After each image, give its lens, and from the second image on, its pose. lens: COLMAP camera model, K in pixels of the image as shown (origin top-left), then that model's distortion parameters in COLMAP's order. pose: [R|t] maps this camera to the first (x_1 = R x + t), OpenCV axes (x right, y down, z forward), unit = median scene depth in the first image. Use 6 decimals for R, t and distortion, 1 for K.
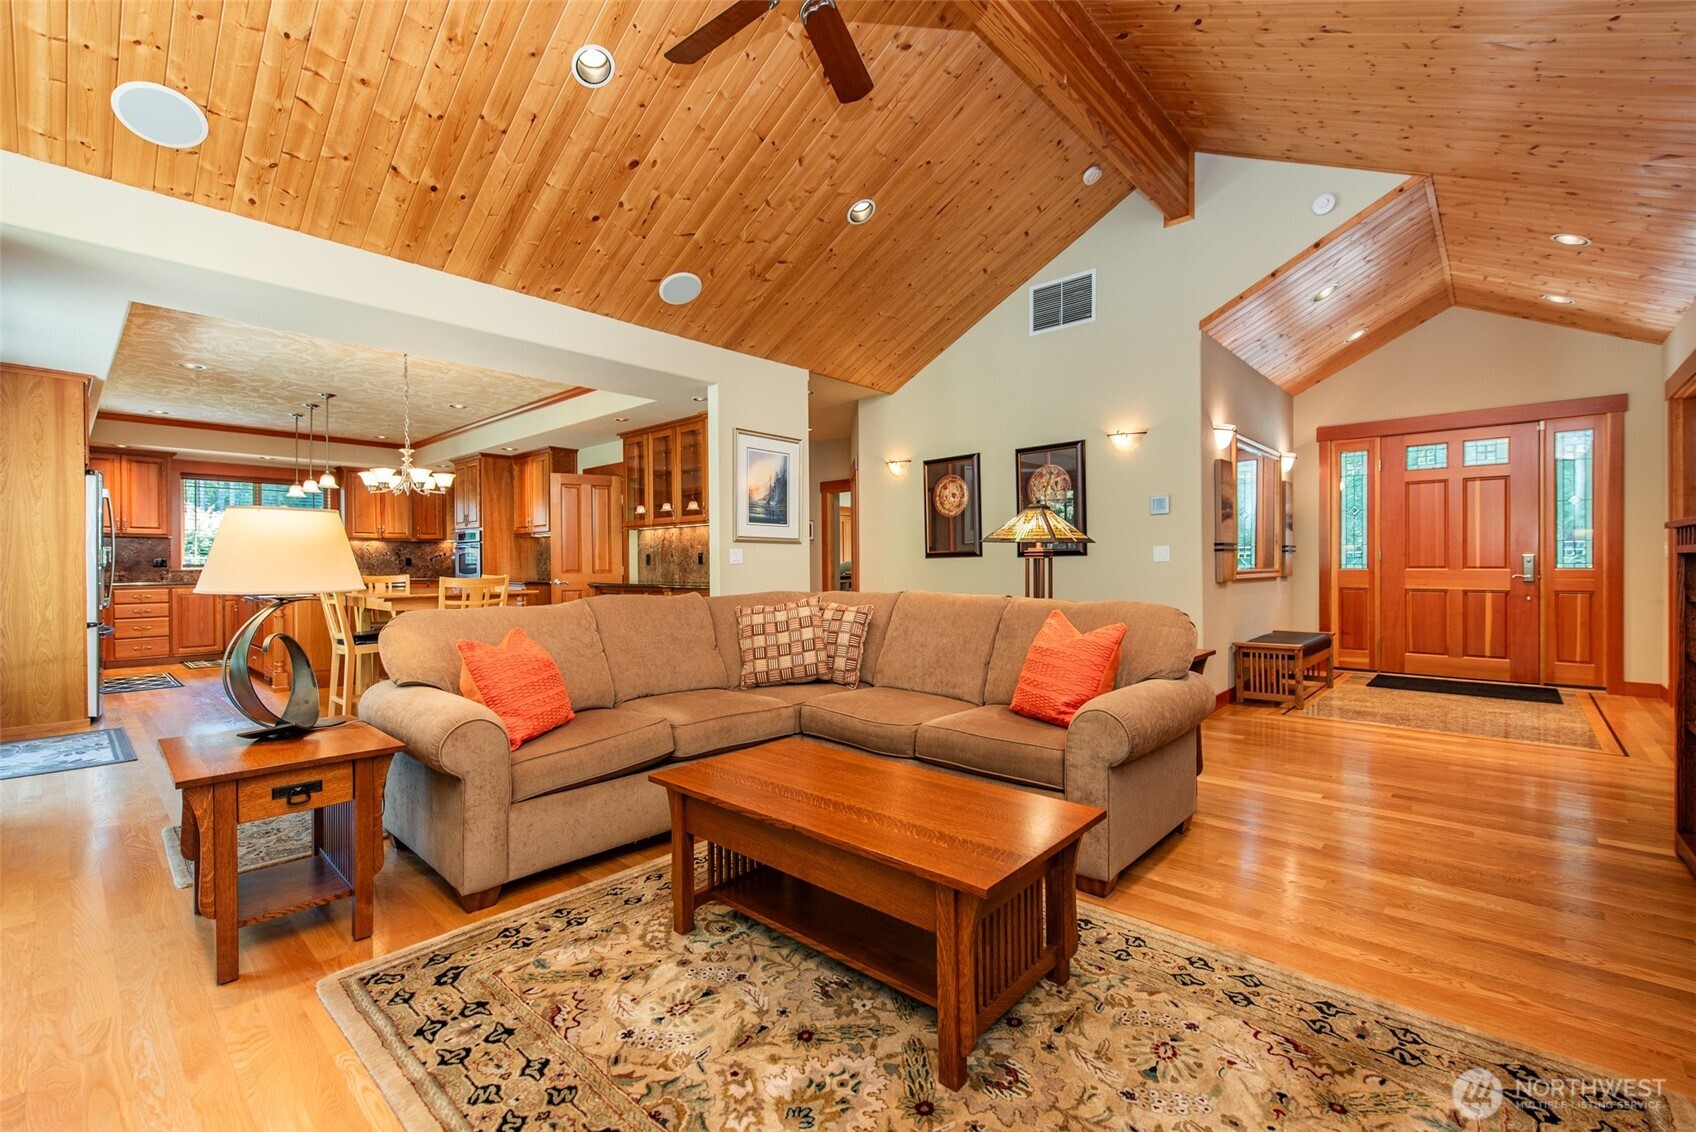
lens RADIAL K [[713.4, 0, 845.8], [0, 713.4, 570.3], [0, 0, 1]] dist [0.001304, -0.000764]
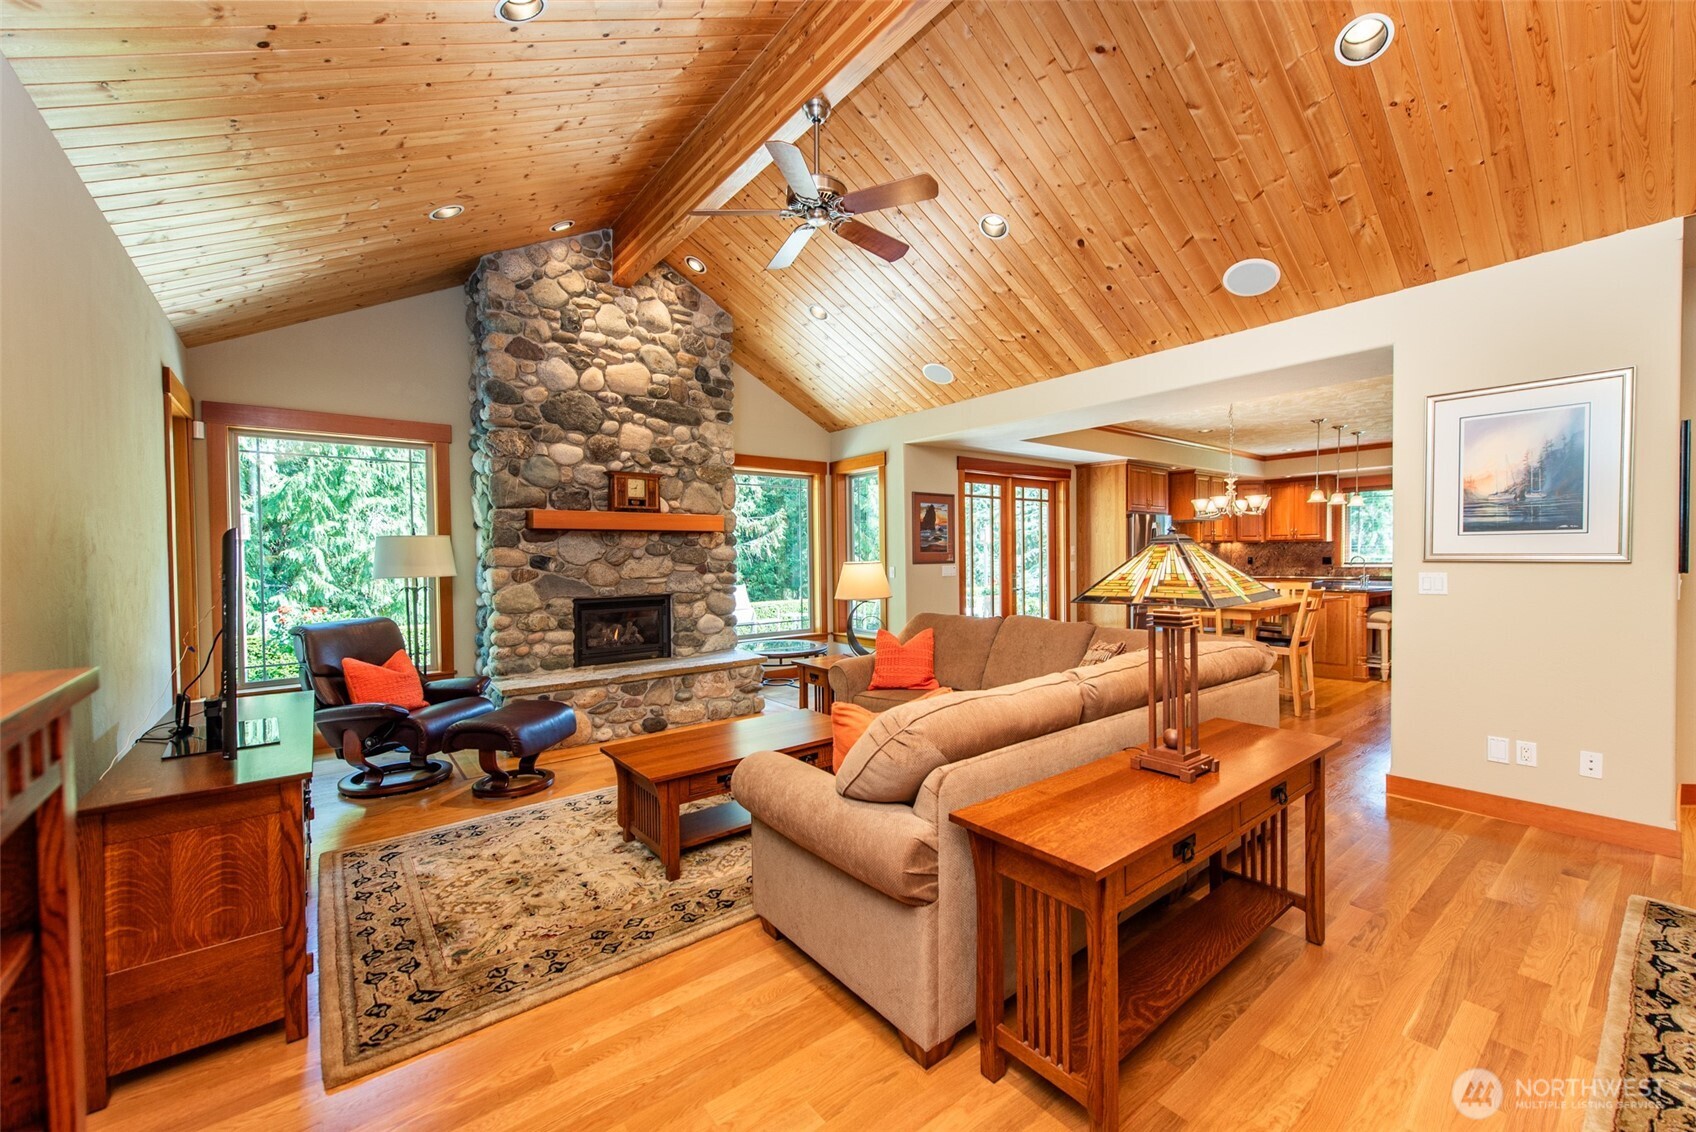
lens RADIAL K [[674.5, 0, 851.9], [0, 674.5, 570.8], [0, 0, 1]] dist [0.001070, 0.000092]
pose [[-0.170973, 0.031451, -0.984774, 0.436412], [0.007611, 0.999503, 0.030600, -0.042183], [0.985246, -0.002263, -0.171128, 0.426217]]
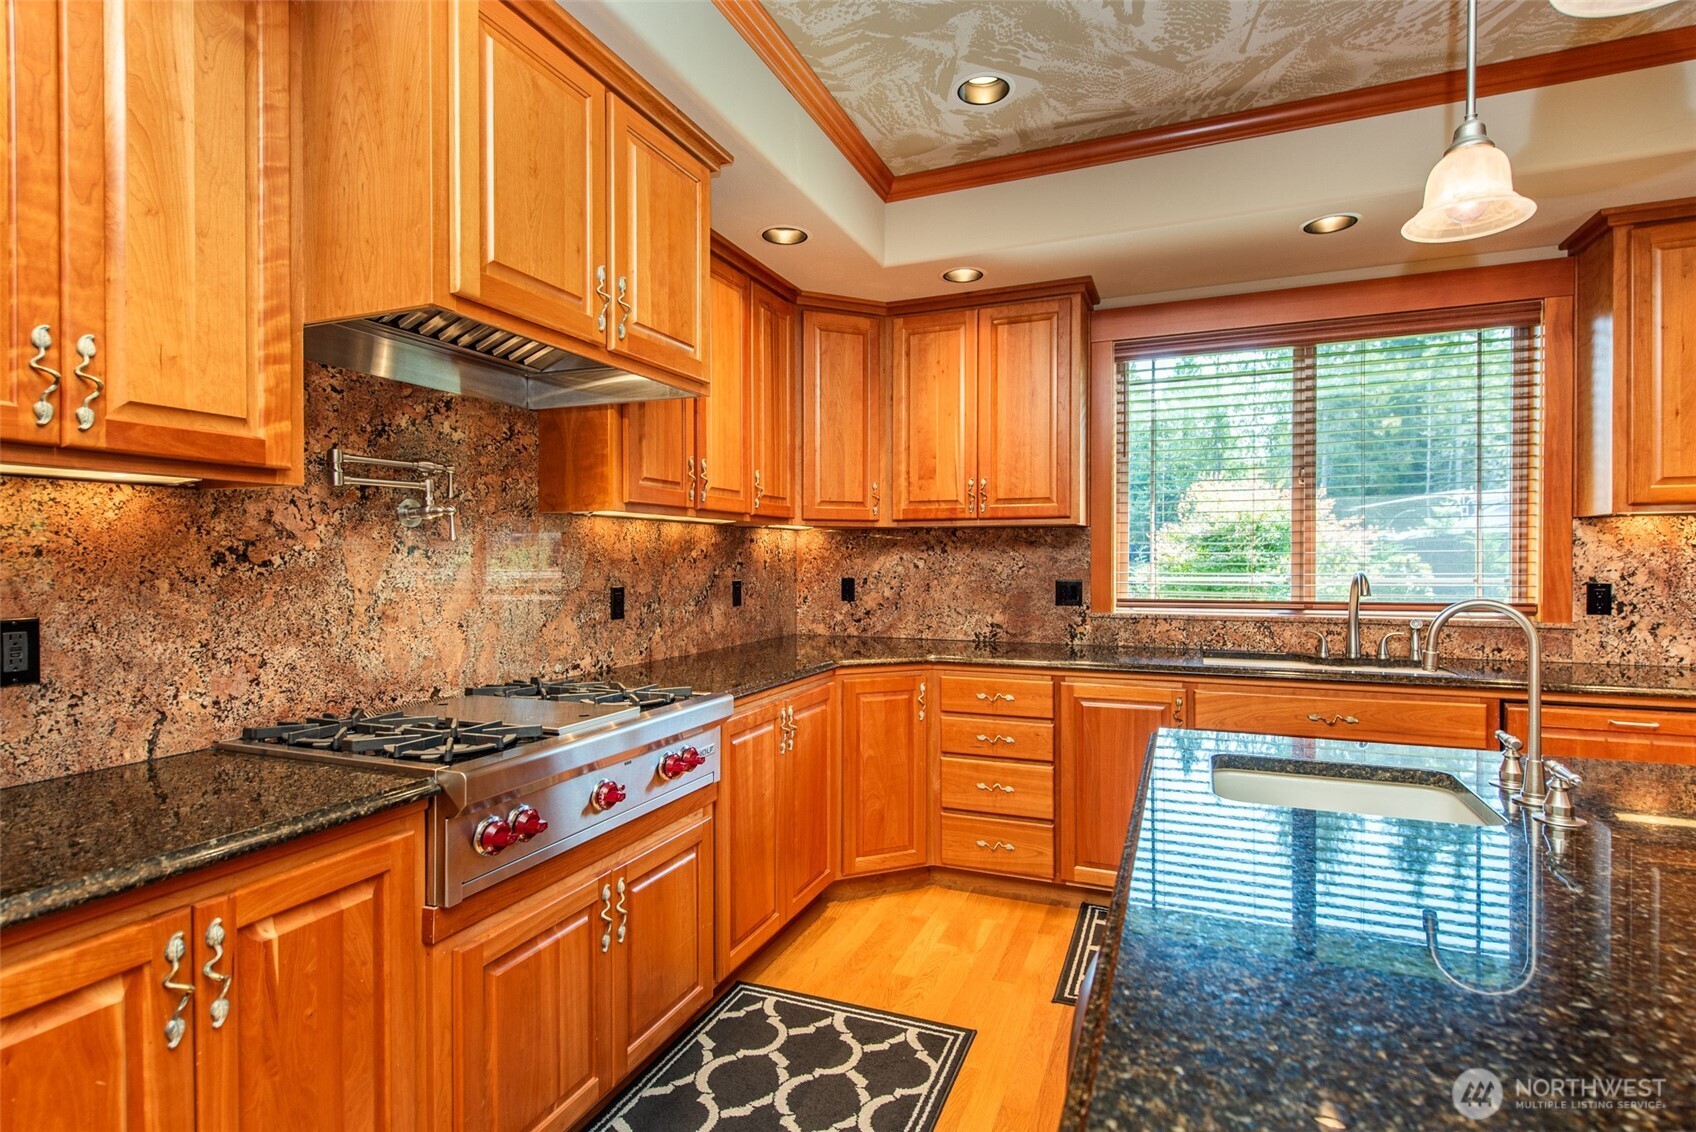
lens RADIAL K [[821.4, 0, 855.3], [0, 821.4, 565.1], [0, 0, 1]] dist [0.003082, -0.000004]
pose [[0.335901, 0.013643, -0.941799, -0.686249], [-0.006082, 0.999906, 0.012316, -0.034565], [0.941878, 0.001591, 0.335952, 0.867555]]
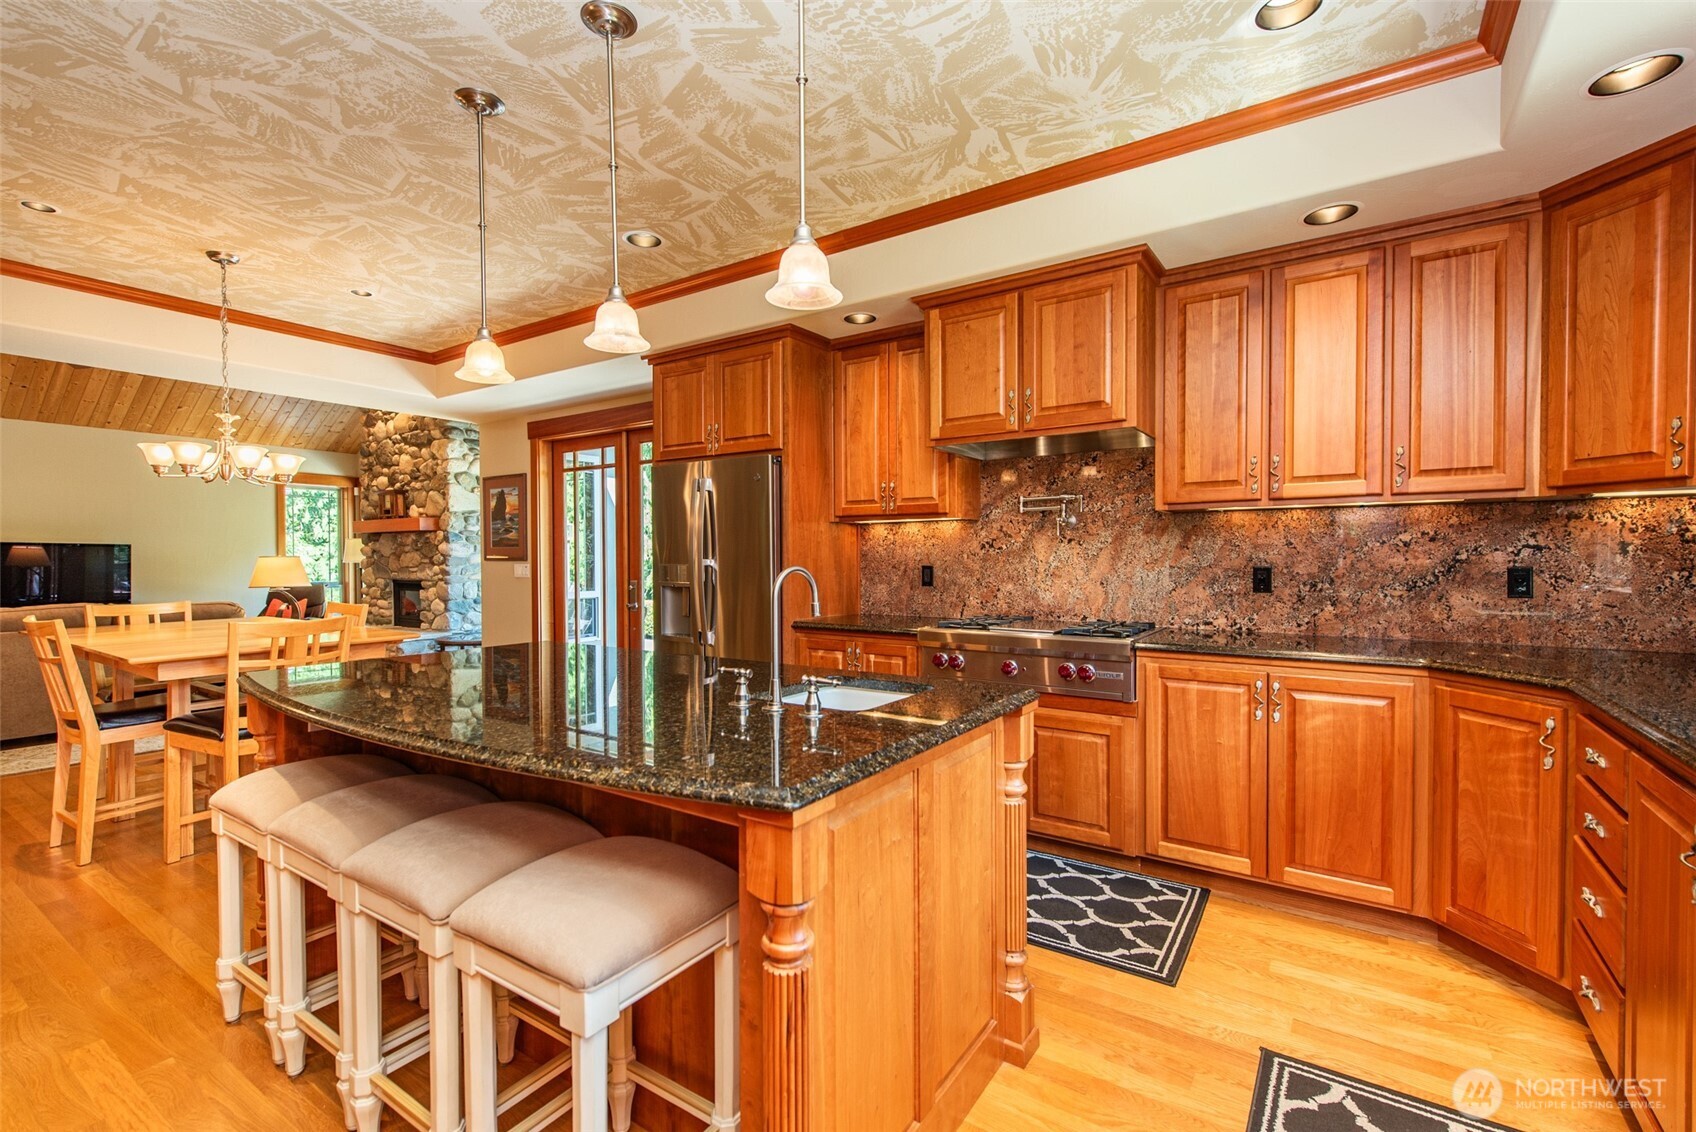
lens RADIAL K [[745.8, 0, 848.0], [0, 745.8, 566.0], [0, 0, 1]] dist [0.000533, -0.000335]
pose [[-0.990104, 0.012984, -0.139735, -0.792871], [0.010214, 0.999737, 0.020522, -0.030350], [0.139964, 0.018892, -0.989976, 1.291005]]
